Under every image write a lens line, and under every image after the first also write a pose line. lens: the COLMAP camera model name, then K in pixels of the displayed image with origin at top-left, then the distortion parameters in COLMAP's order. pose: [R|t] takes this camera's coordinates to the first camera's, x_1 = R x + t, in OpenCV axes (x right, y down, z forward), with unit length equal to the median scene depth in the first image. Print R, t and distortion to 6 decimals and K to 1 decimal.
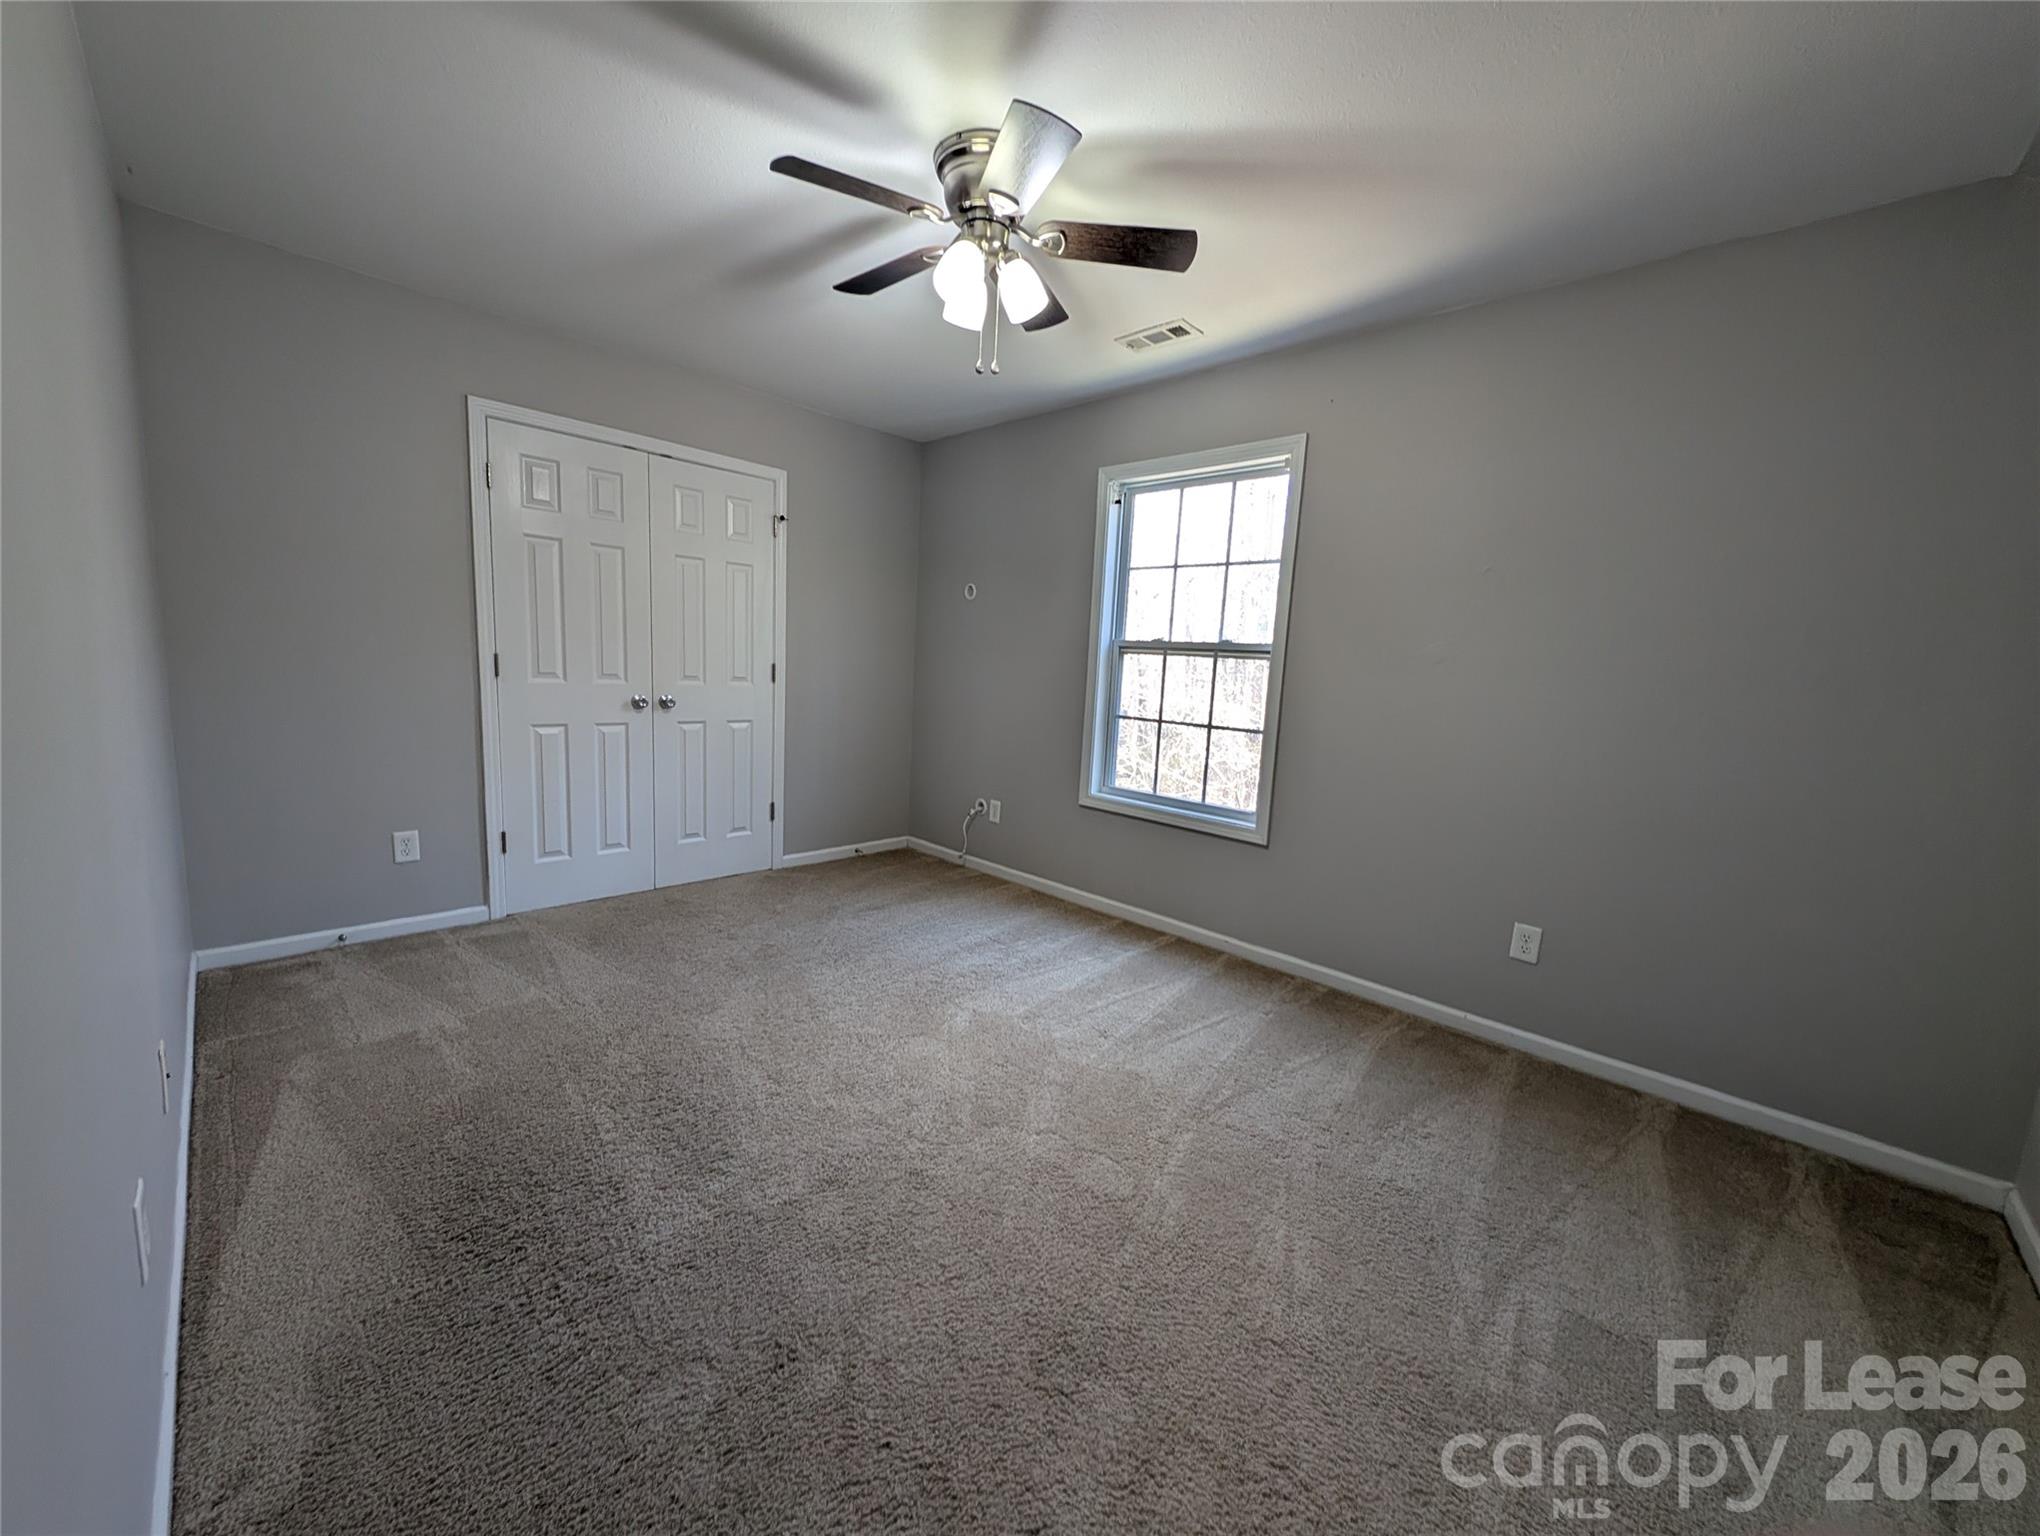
lens RADIAL K [[767.9, 0, 1044.6], [0, 767.9, 770.1], [0, 0, 1]] dist [0.012294, -0.009437]
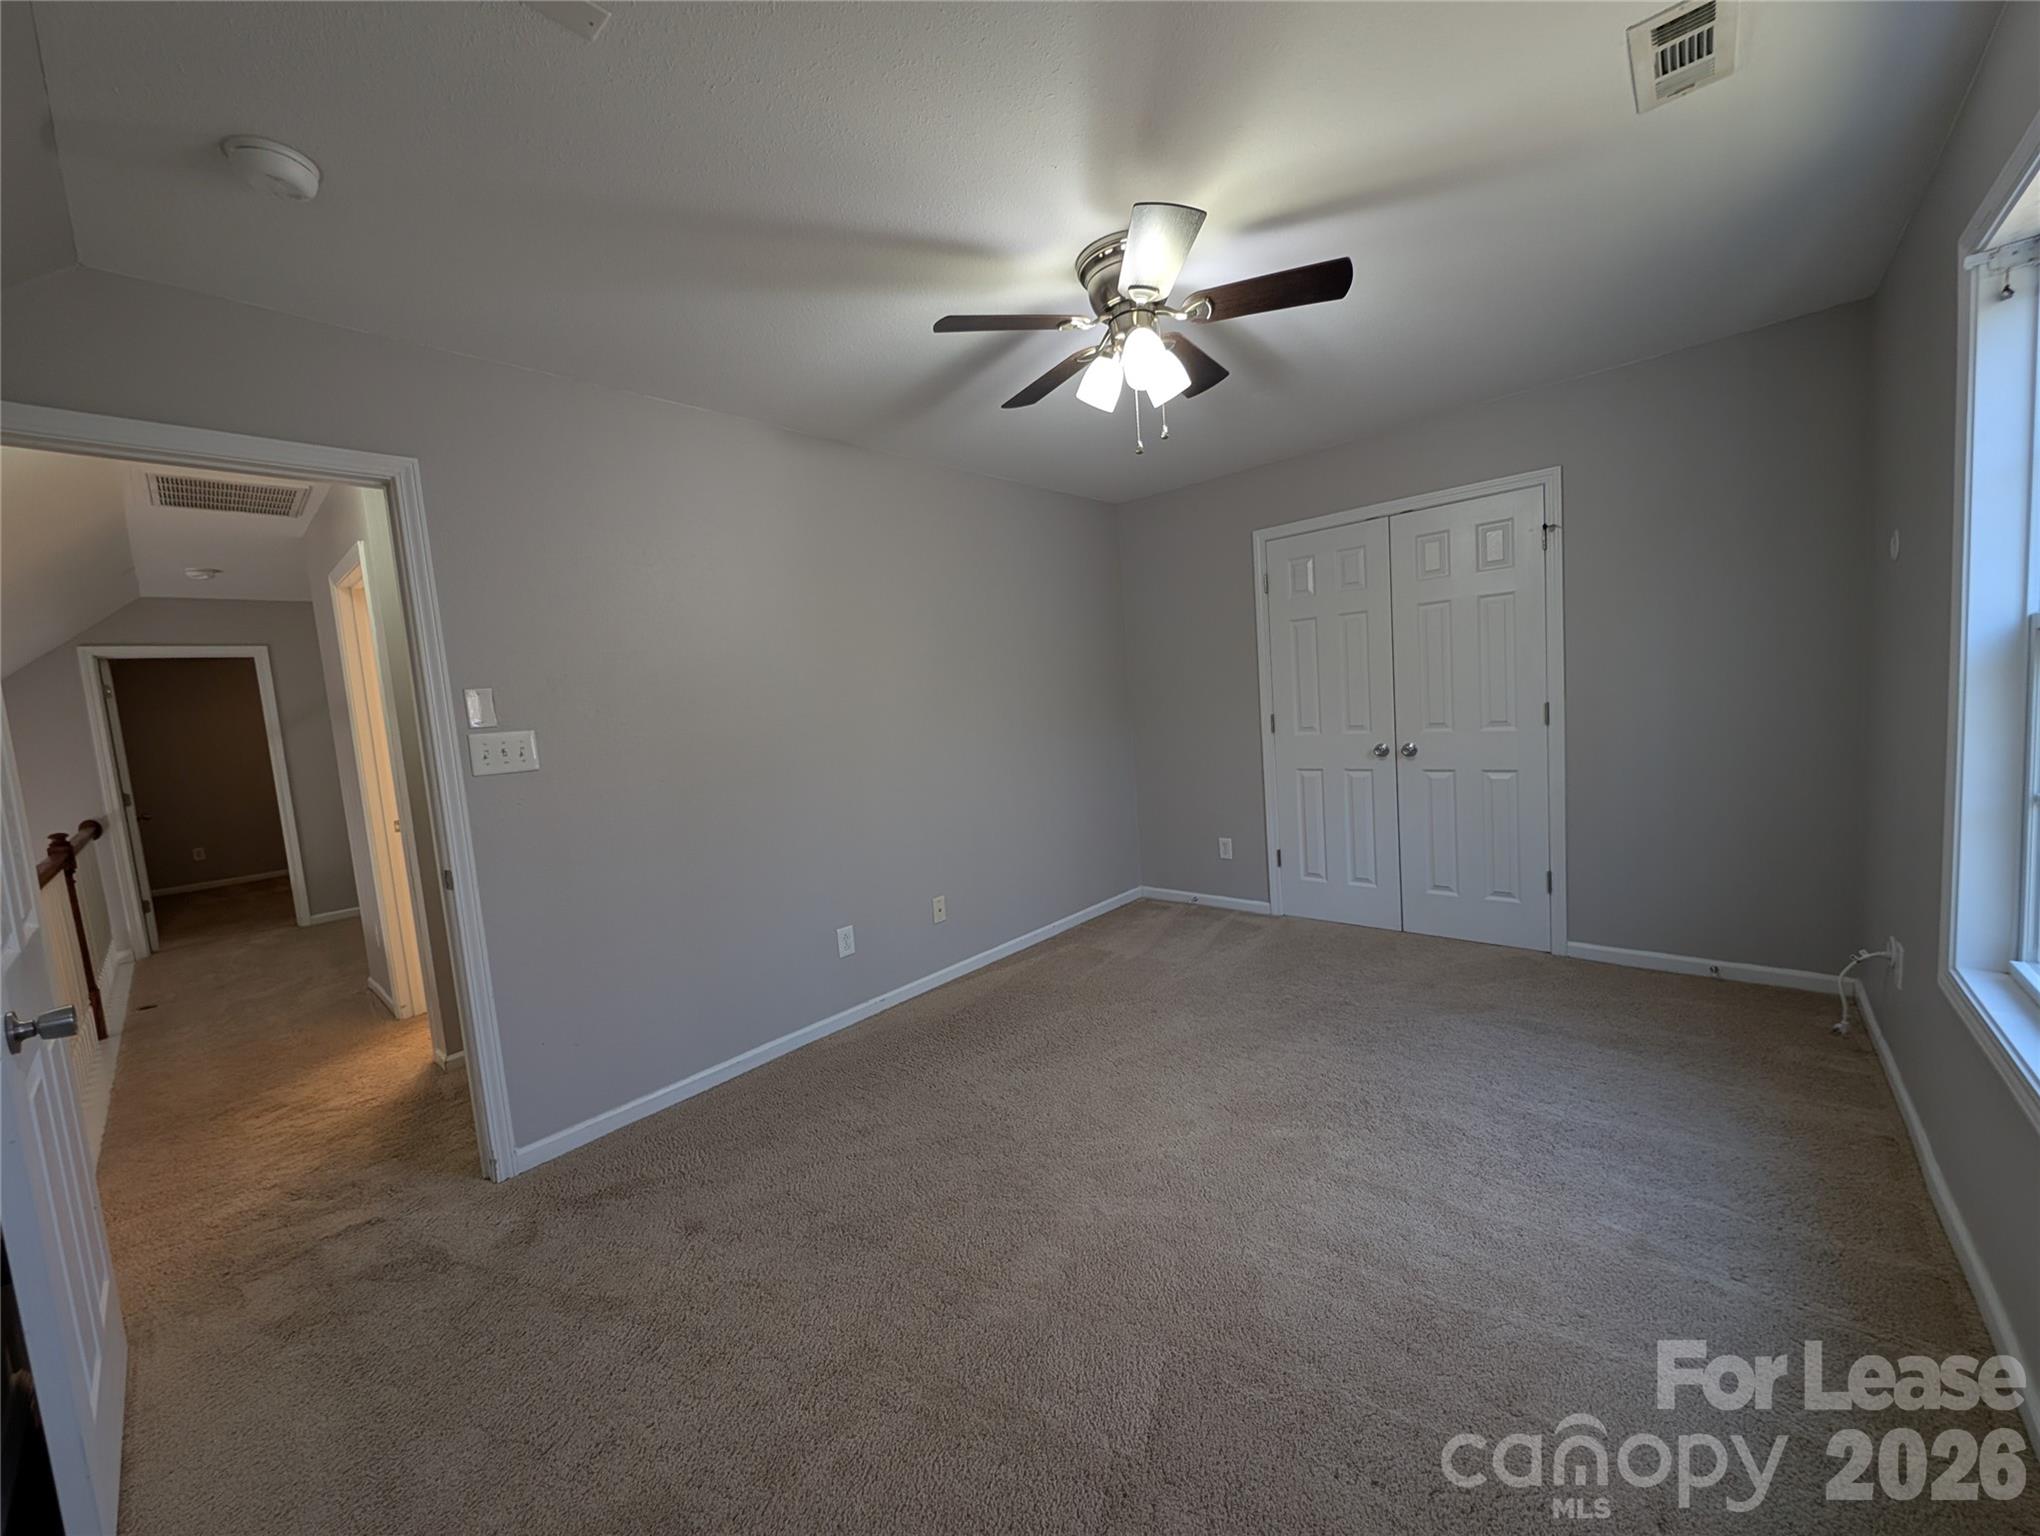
lens RADIAL K [[764.3, 0, 1020.0], [0, 764.3, 768.0], [0, 0, 1]] dist [0.021792, -0.009347]
pose [[0.012380, 0.032135, -0.999407, 0.588447], [-0.072979, 0.996847, 0.031149, -0.066902], [0.997257, 0.072550, 0.014686, 0.540530]]
